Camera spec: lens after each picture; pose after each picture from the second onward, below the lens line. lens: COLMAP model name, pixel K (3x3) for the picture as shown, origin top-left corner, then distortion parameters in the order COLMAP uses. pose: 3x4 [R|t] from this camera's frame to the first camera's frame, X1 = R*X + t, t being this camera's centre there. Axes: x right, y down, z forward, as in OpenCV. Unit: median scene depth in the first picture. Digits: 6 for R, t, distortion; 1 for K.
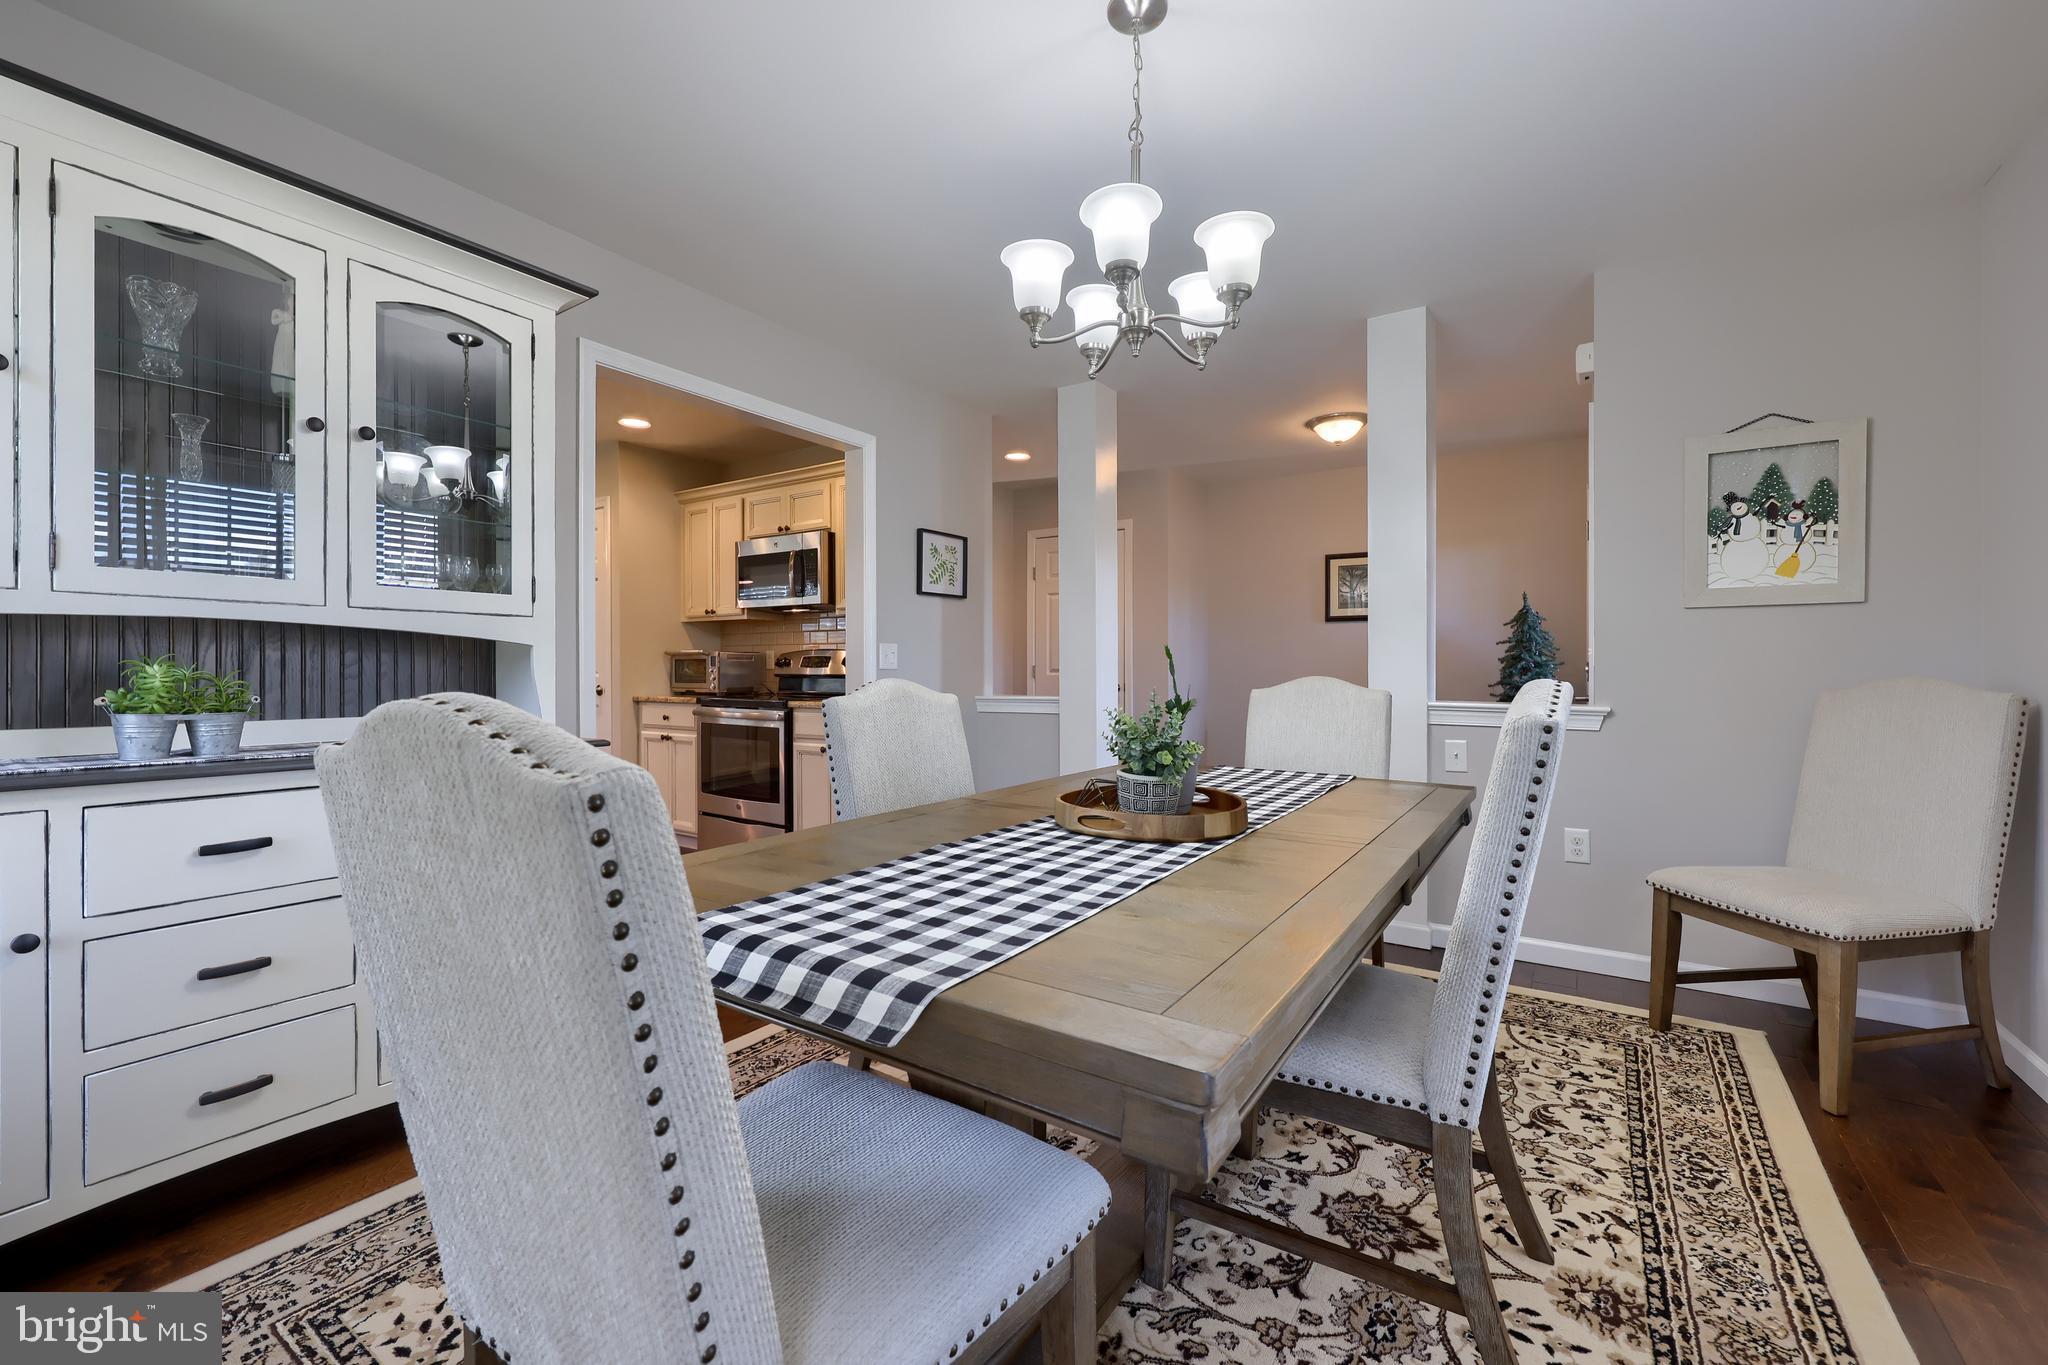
lens RADIAL K [[841.0, 0, 1028.0], [0, 841.0, 674.6], [0, 0, 1]] dist [0.002103, 0.000230]
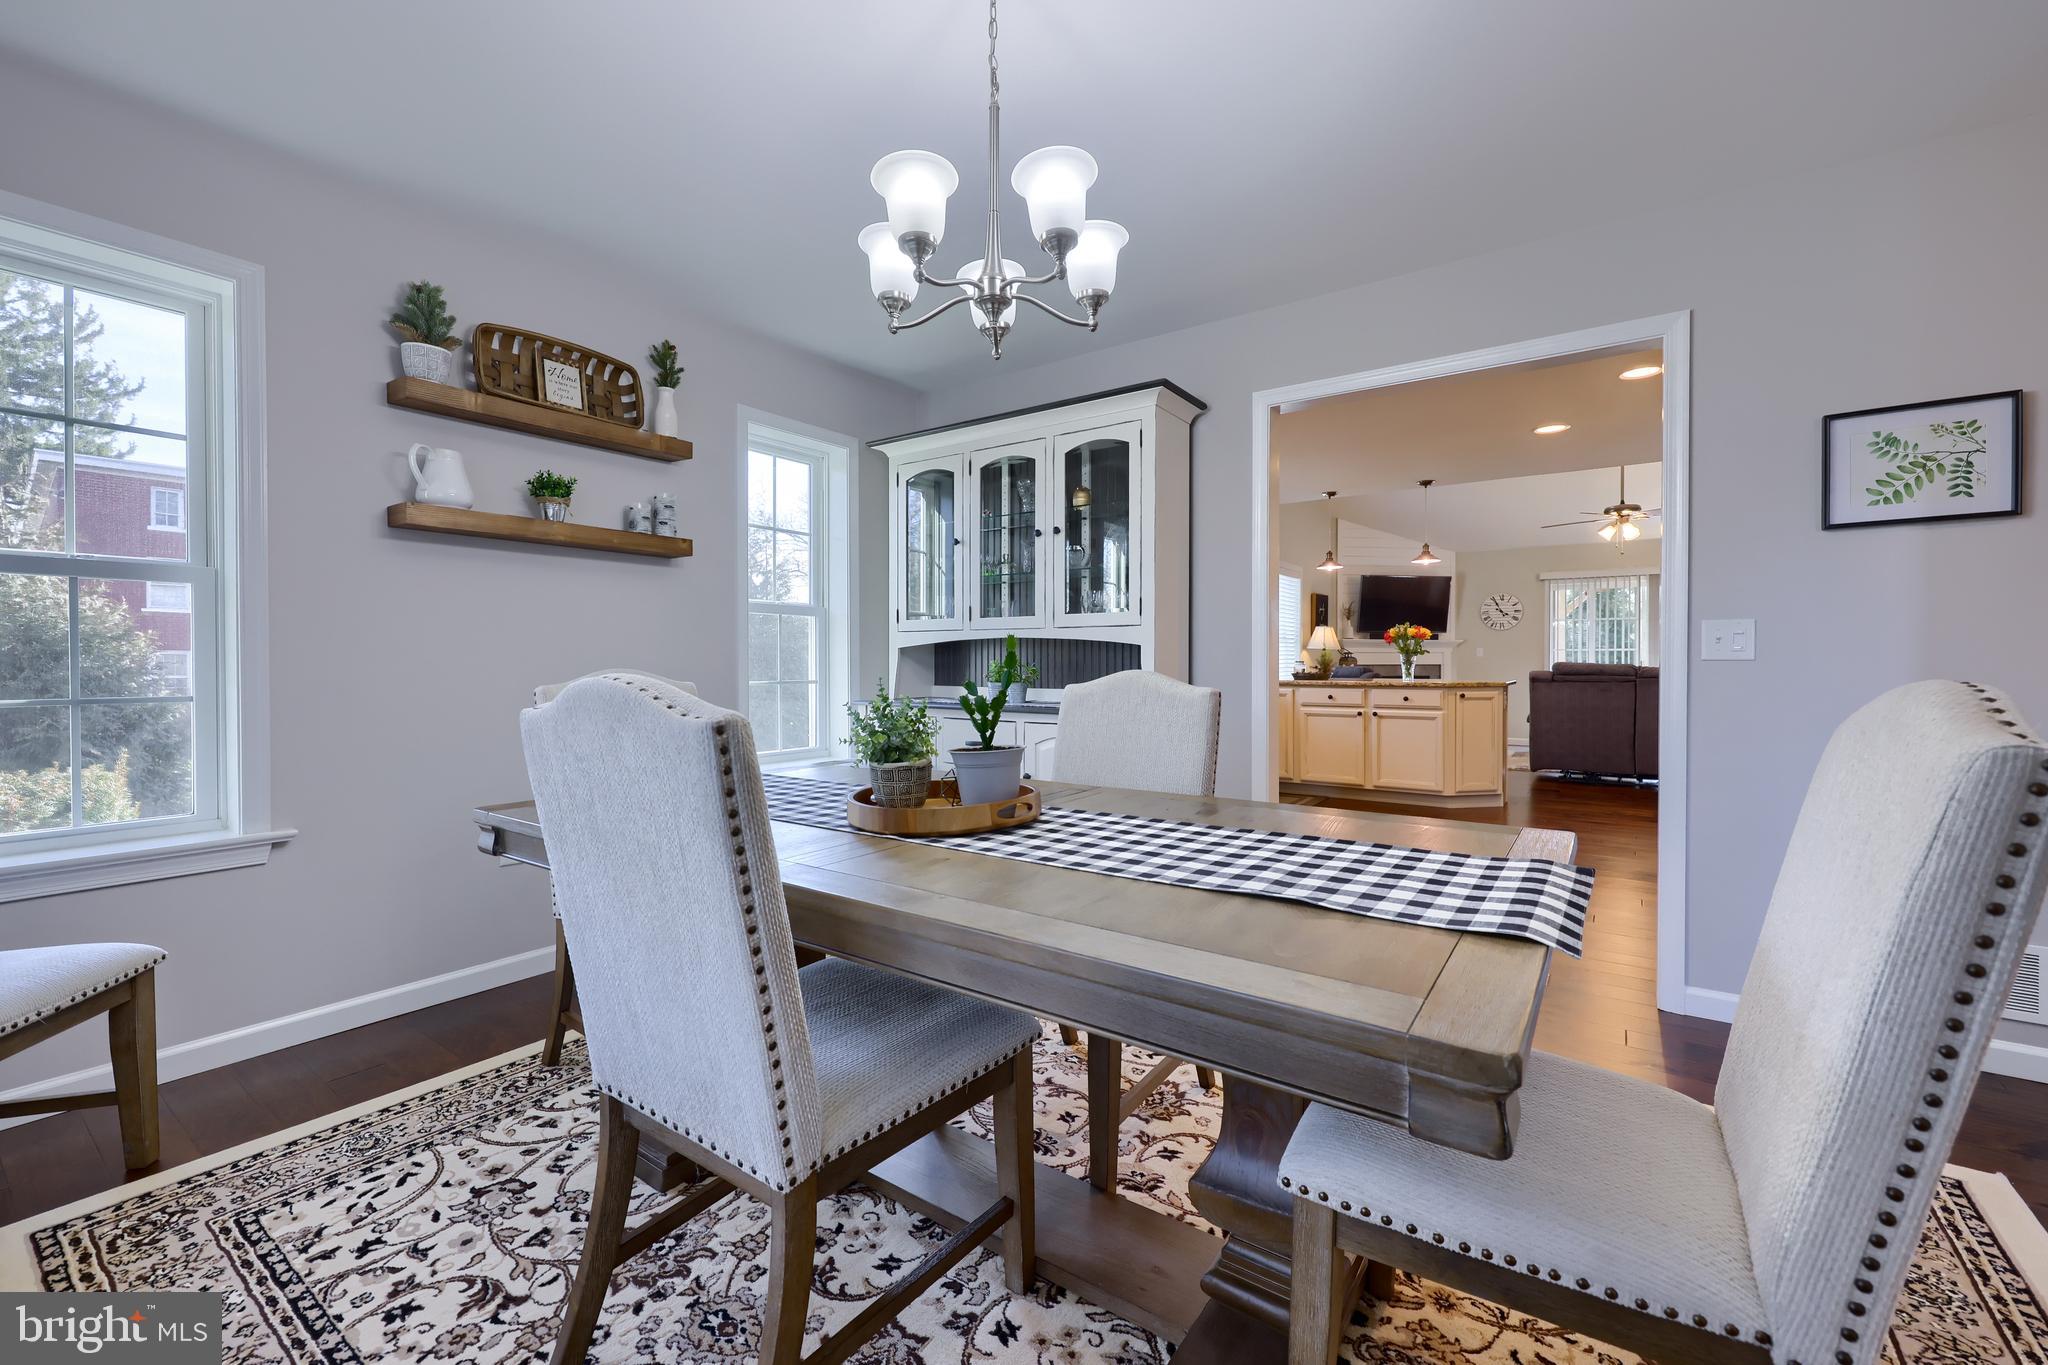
lens RADIAL K [[831.1, 0, 1025.0], [0, 831.1, 670.8], [0, 0, 1]] dist [-0.001061, 0.000024]
pose [[-0.040571, 0.008570, -0.999140, 0.686583], [-0.004889, 0.999950, 0.008775, -0.001437], [0.999165, 0.005241, -0.040527, 0.697182]]
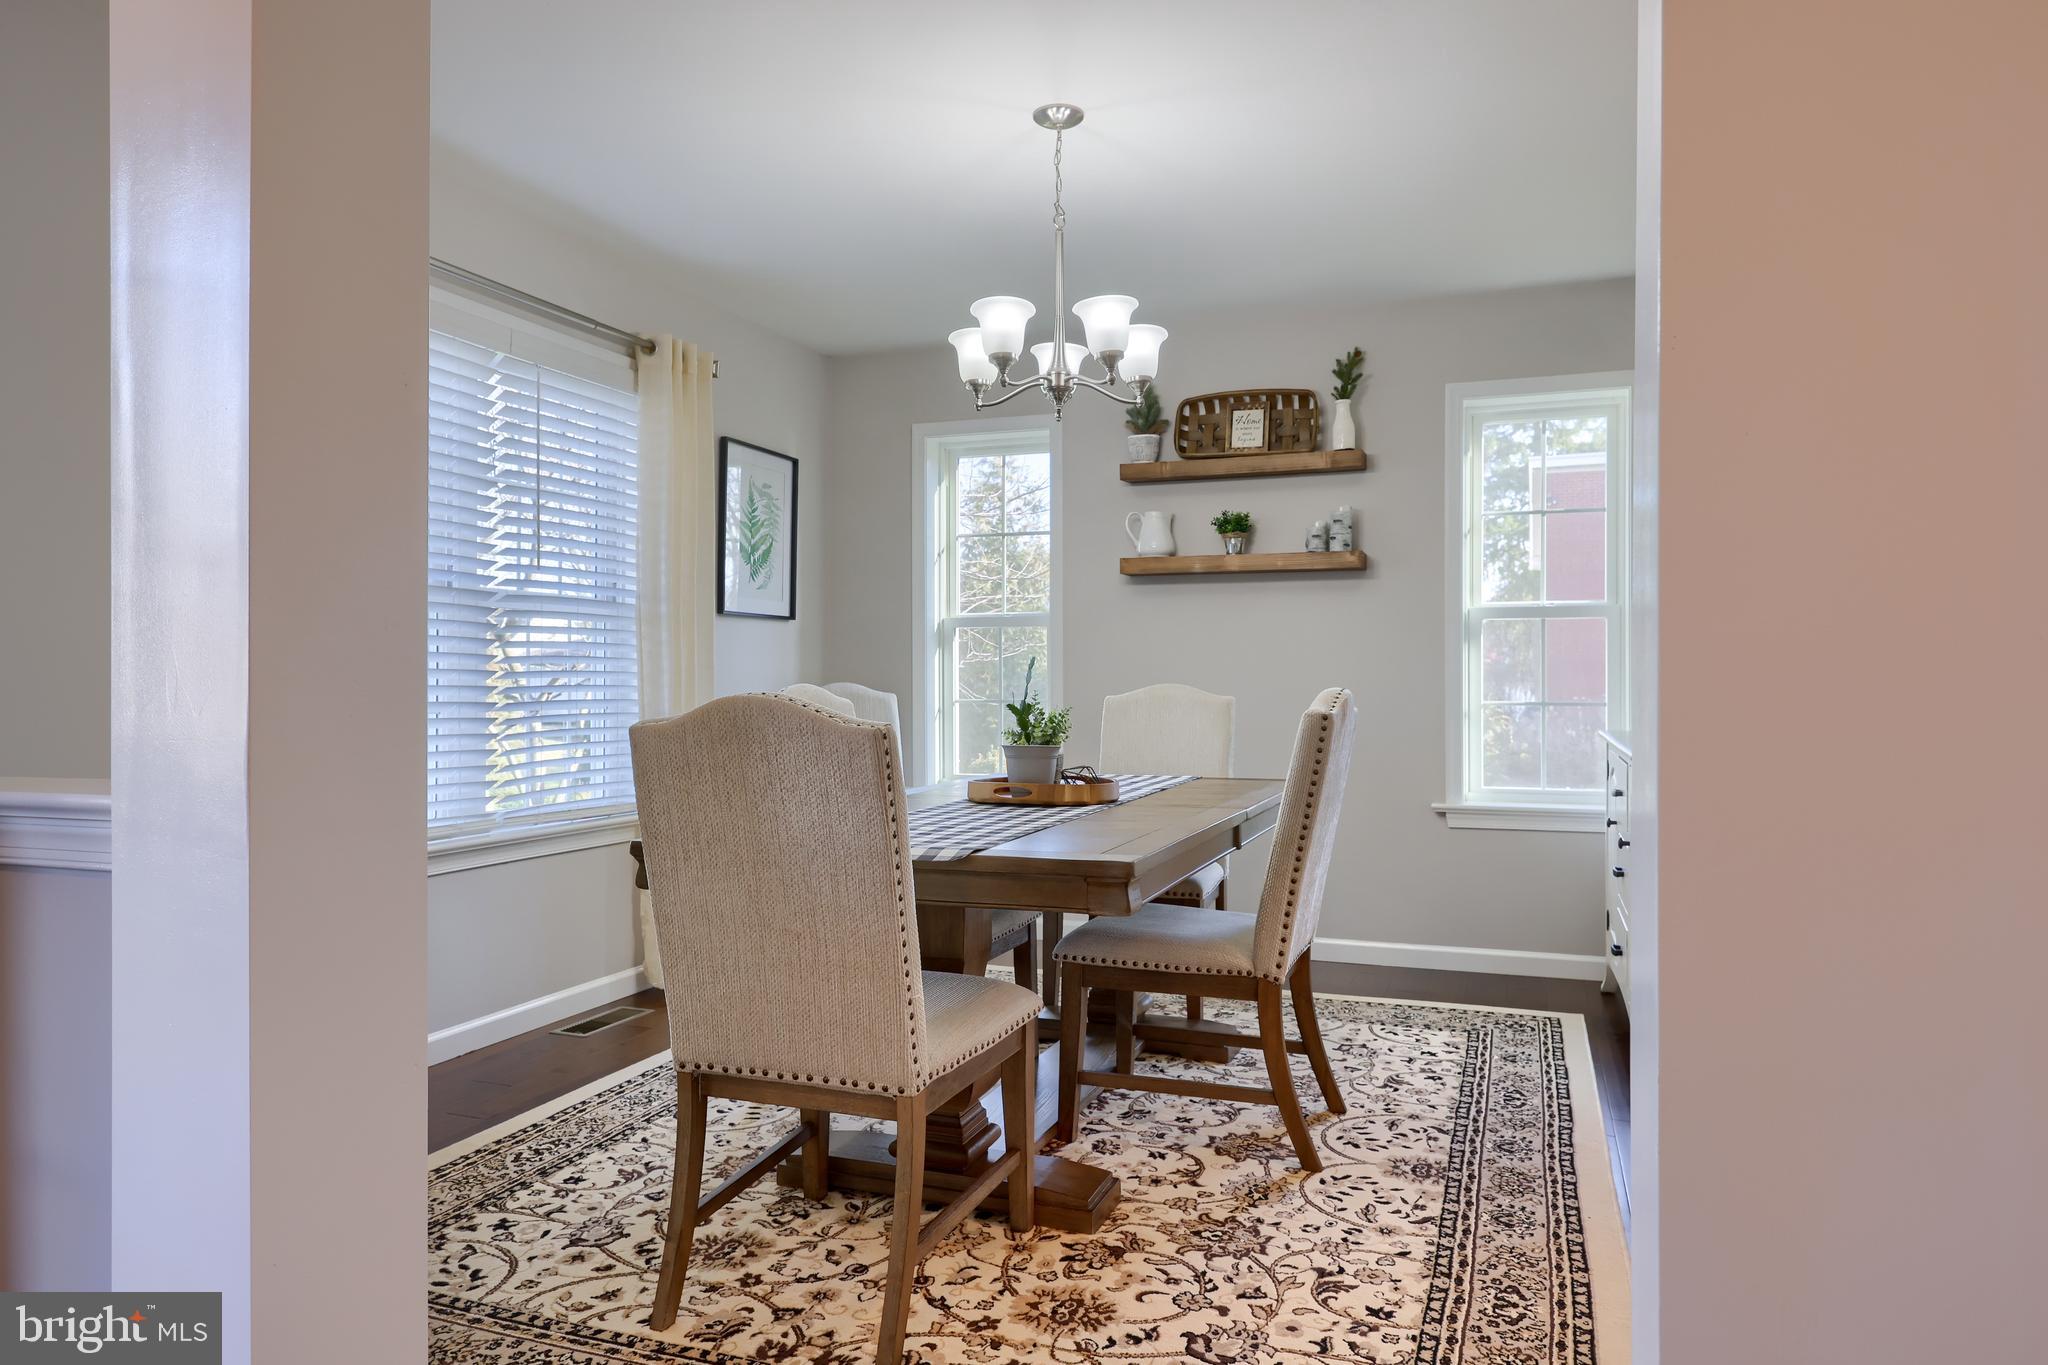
lens RADIAL K [[1324.9, 0, 1024.0], [0, 1324.9, 682.5], [0, 0, 1]] dist [-0.000574, -0.000455]
pose [[-0.977029, 0.000113, -0.213108, 0.370046], [-0.002339, 0.999934, 0.011254, -0.013797], [0.213096, 0.011494, -0.976964, 1.811124]]
